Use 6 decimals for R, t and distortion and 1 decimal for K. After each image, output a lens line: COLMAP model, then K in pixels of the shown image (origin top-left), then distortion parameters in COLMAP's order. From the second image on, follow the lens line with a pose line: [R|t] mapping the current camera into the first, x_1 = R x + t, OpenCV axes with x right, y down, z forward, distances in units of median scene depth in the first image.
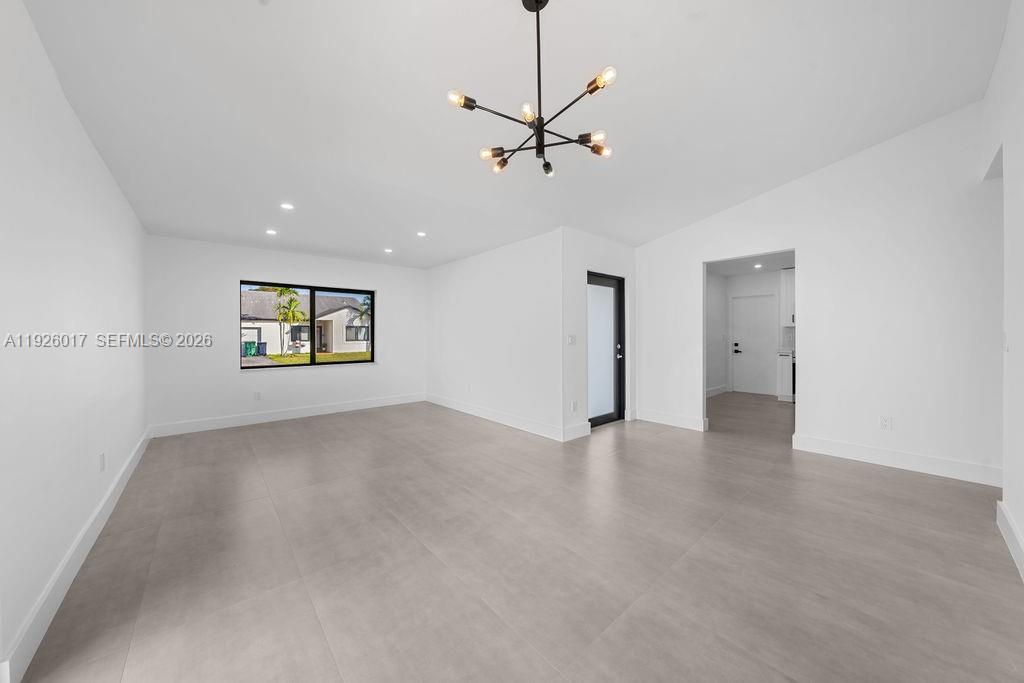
lens RADIAL K [[350.3, 0, 513.3], [0, 350.3, 335.4], [0, 0, 1]] dist [0.000398, -0.000056]
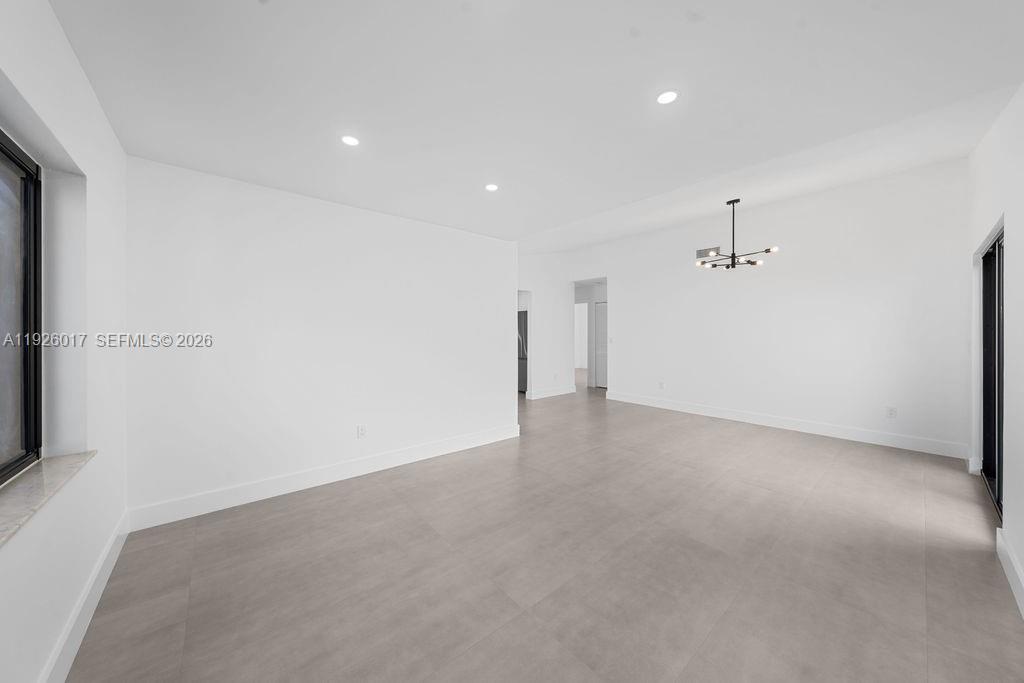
lens RADIAL K [[343.2, 0, 512.6], [0, 343.2, 337.1], [0, 0, 1]] dist [-0.000226, 0.000018]
pose [[0.011242, 0.001194, 0.999936, -0.805611], [-0.001113, 0.999999, -0.001182, -0.006285], [-0.999936, -0.001100, 0.011243, 0.859000]]
